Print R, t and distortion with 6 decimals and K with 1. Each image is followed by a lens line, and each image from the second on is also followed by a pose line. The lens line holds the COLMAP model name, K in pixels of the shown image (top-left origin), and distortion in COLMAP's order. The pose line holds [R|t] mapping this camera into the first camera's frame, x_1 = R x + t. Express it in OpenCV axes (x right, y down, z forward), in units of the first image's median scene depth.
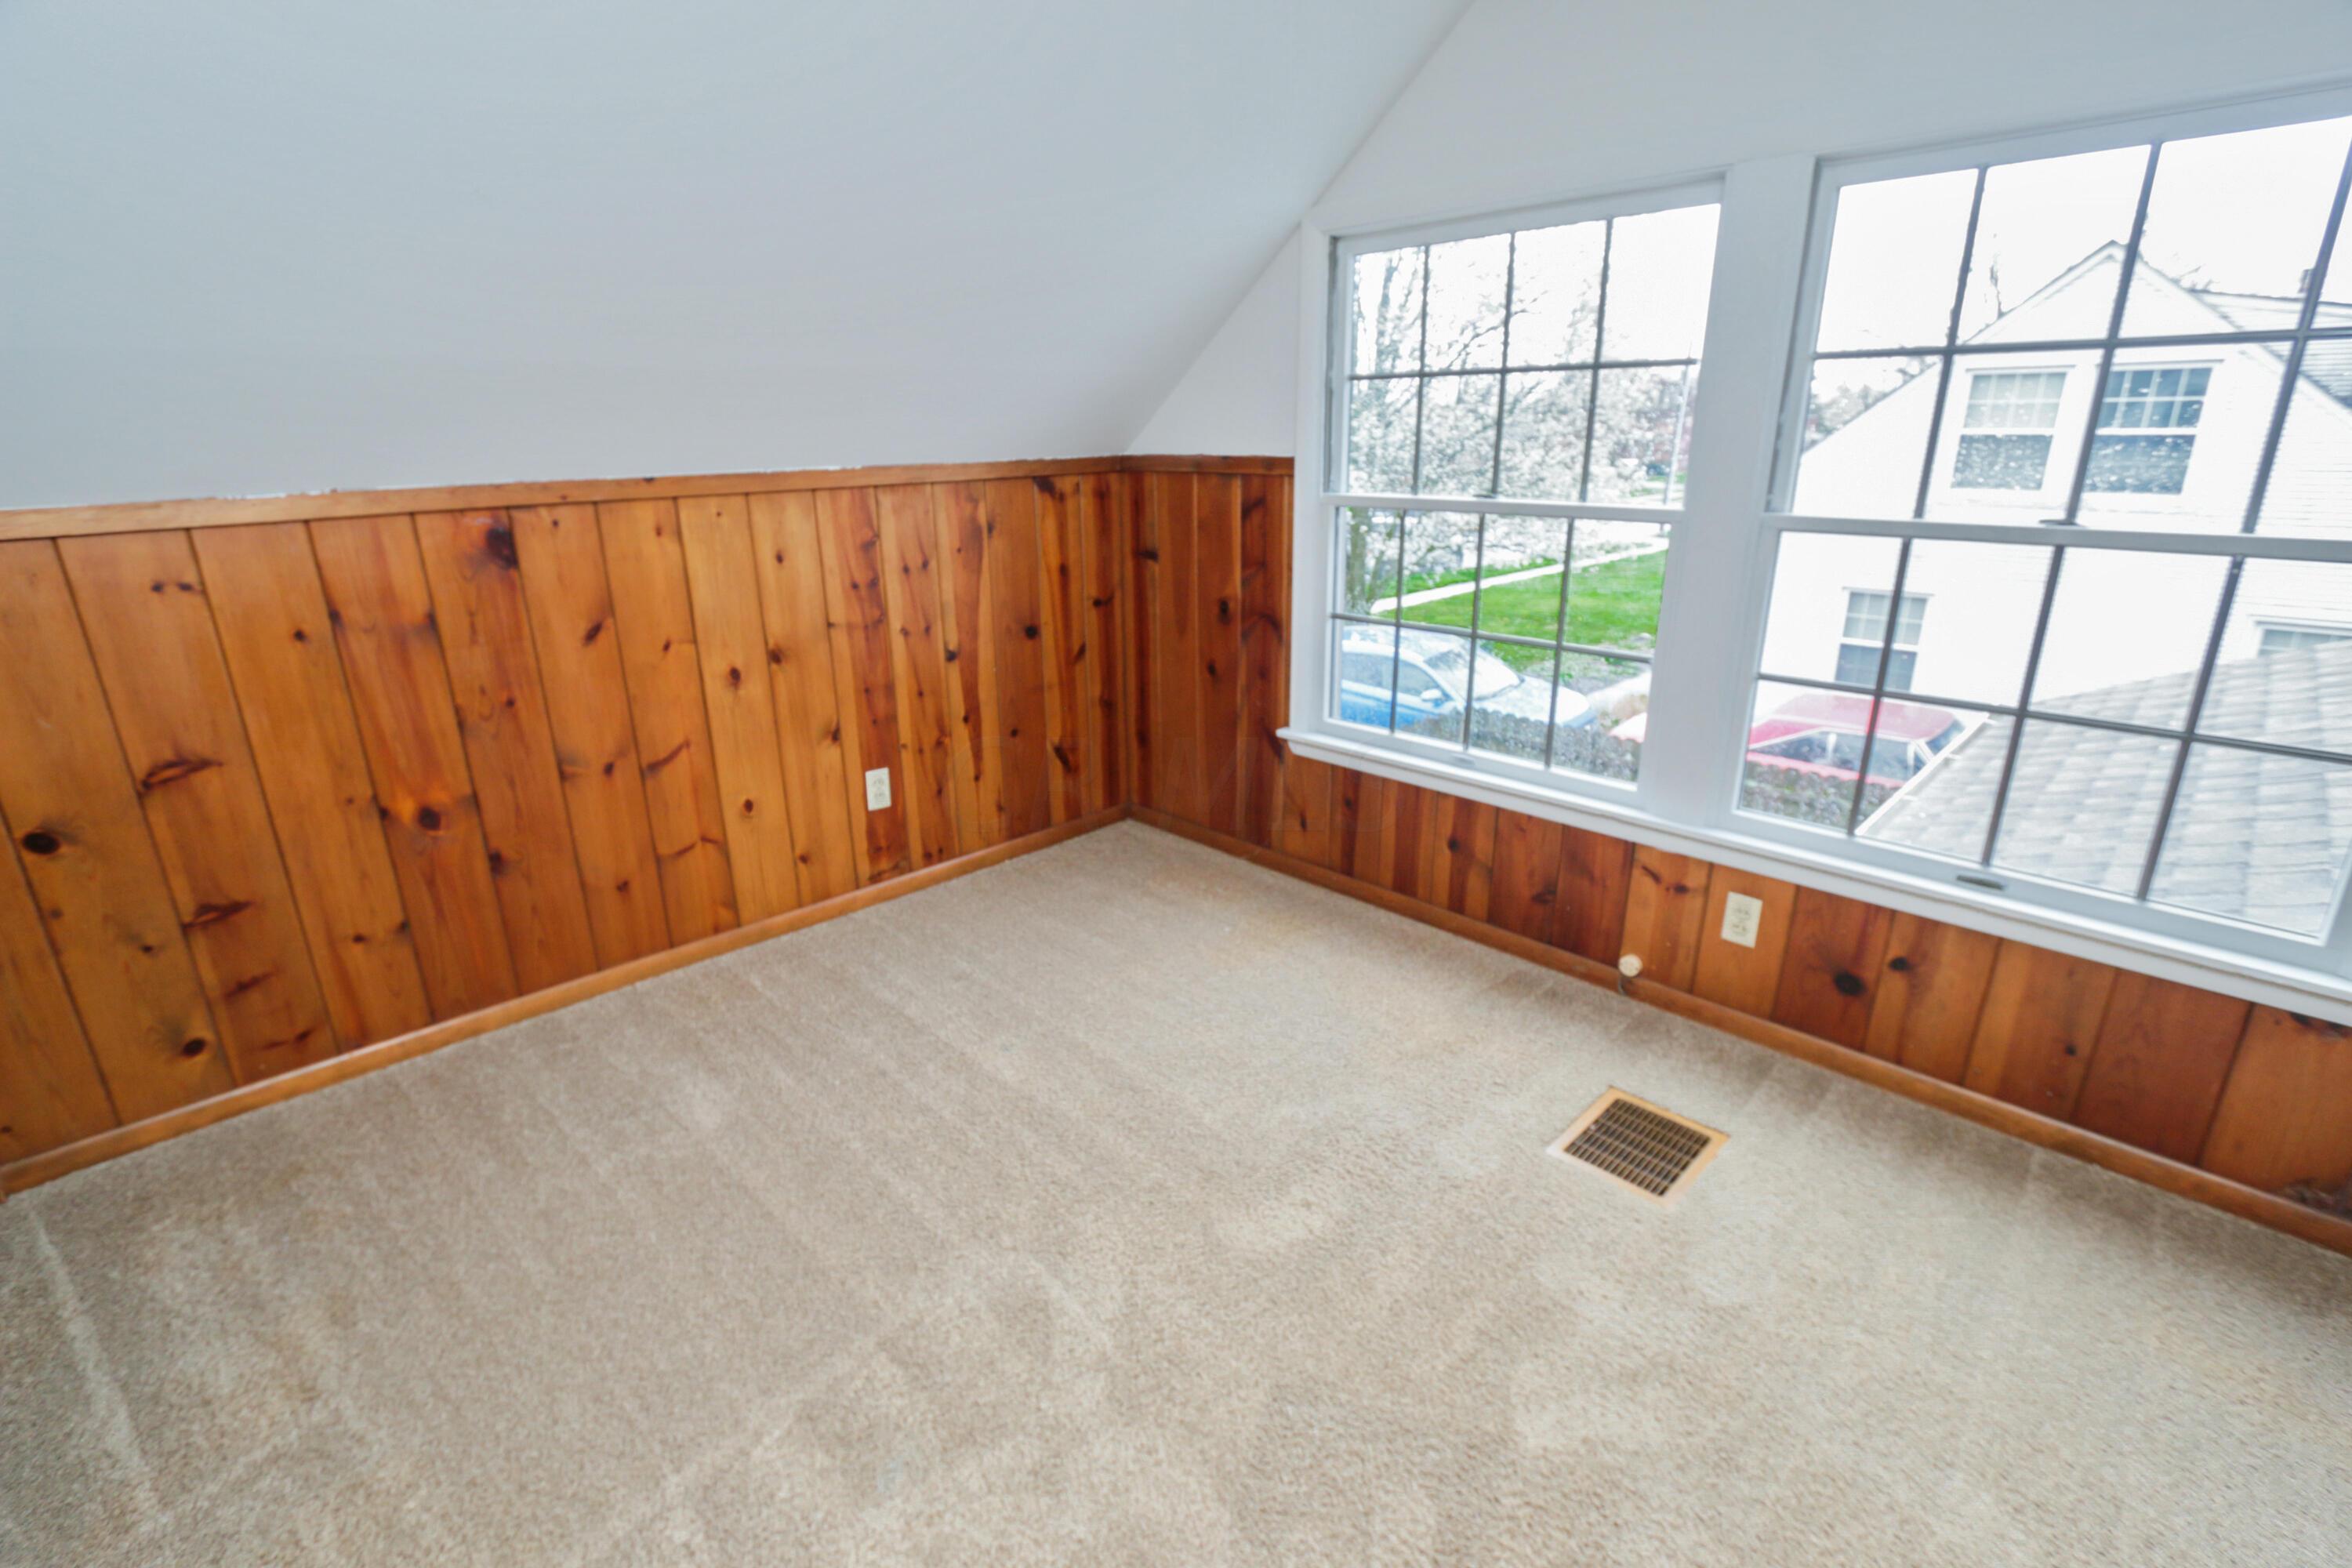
lens RADIAL K [[1077.8, 0, 1173.7], [0, 1077.8, 783.7], [0, 0, 1]] dist [-0.015999, 0.003108]
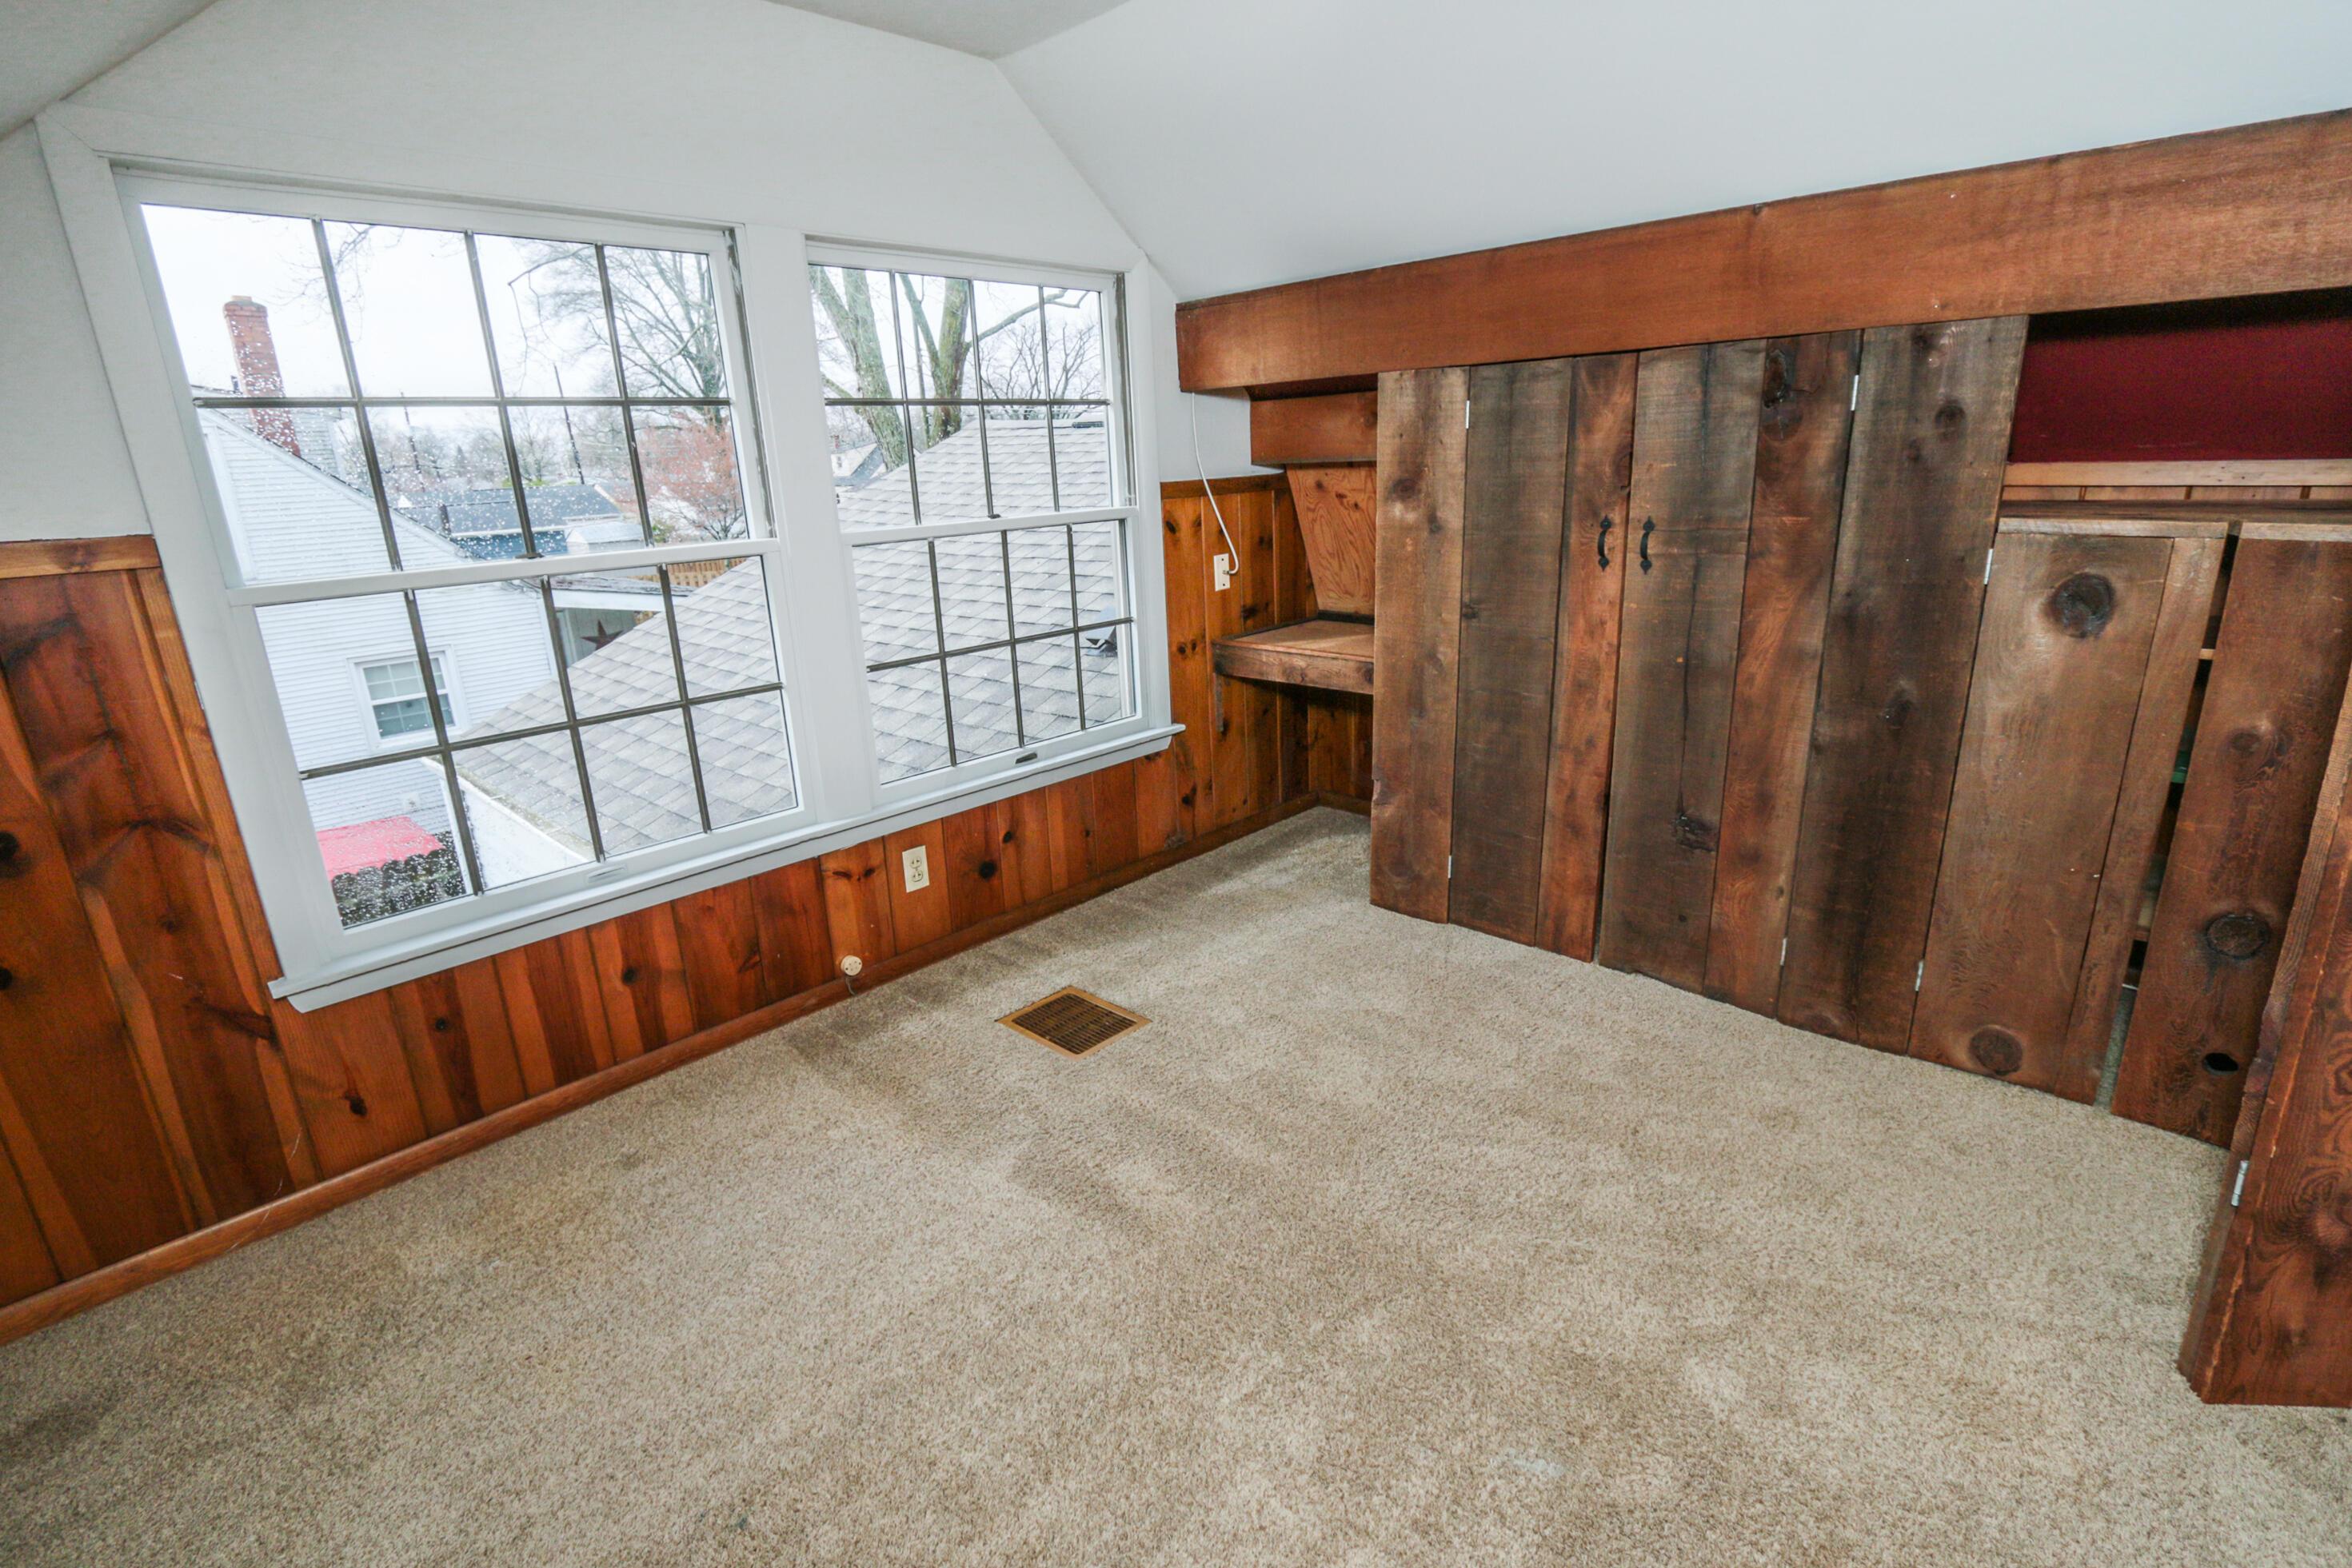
lens RADIAL K [[1120.4, 0, 1176.0], [0, 1120.4, 784.0], [0, 0, 1]] dist [-0.000597, 0.000600]
pose [[-0.031825, -0.282933, 0.958612, -0.597273], [0.348658, 0.895708, 0.275942, -0.185059], [-0.936710, 0.343010, 0.070141, 0.573350]]
